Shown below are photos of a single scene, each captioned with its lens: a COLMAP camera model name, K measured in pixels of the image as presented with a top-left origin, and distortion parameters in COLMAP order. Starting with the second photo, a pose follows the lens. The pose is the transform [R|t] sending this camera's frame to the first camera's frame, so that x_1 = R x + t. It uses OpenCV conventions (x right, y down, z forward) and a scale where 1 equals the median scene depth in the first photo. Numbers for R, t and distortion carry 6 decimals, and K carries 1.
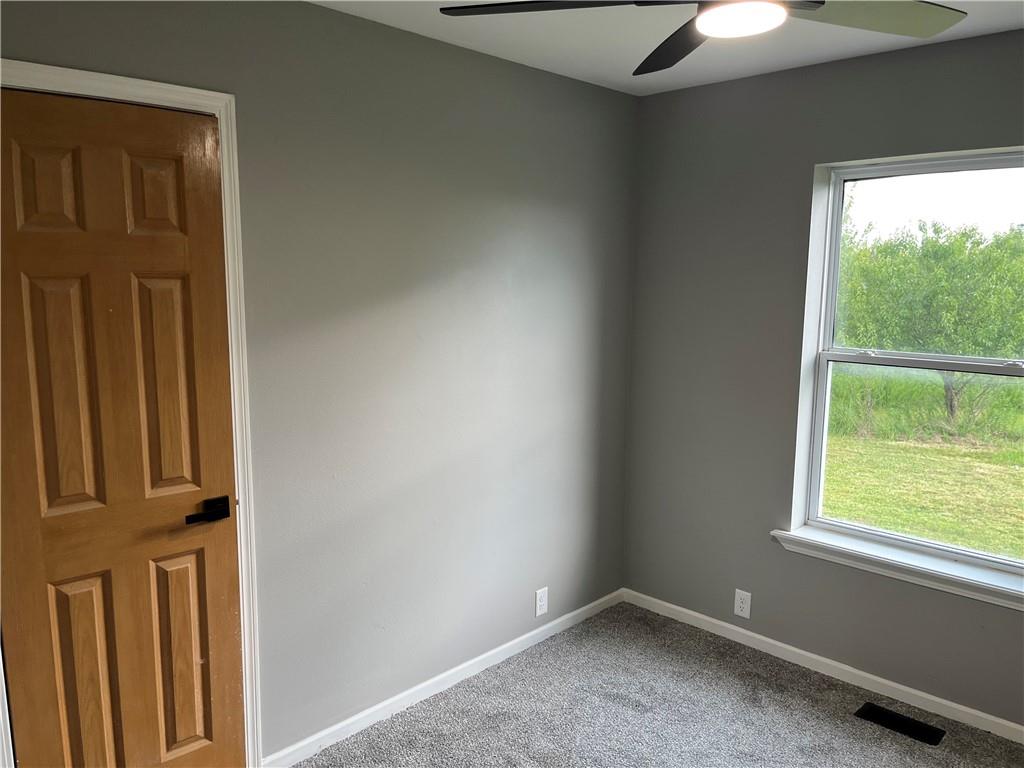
lens RADIAL K [[776.5, 0, 512.0], [0, 776.5, 396.9], [0, 0, 1]] dist [0.045311, -0.046453]
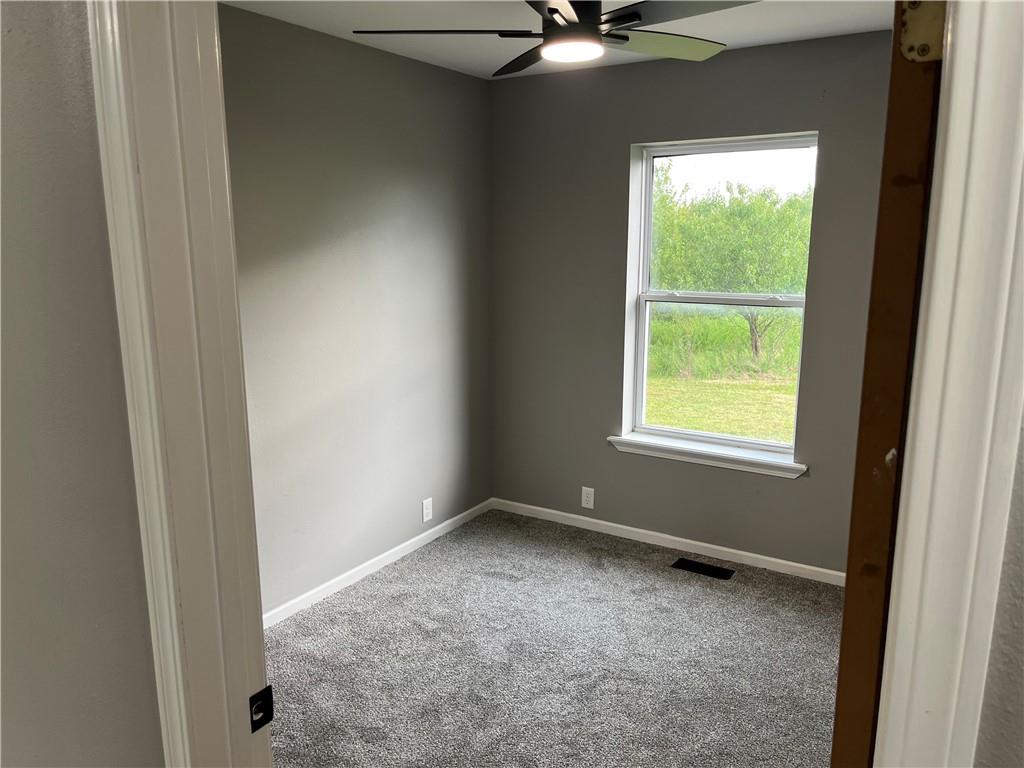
lens RADIAL K [[776.5, 0, 512.0], [0, 776.5, 396.9], [0, 0, 1]] dist [0.045311, -0.046453]
pose [[0.979321, -0.050505, 0.195906, -0.060829], [0.040444, 0.997666, 0.055022, 0.029270], [-0.198228, -0.045961, 0.979078, -0.191704]]
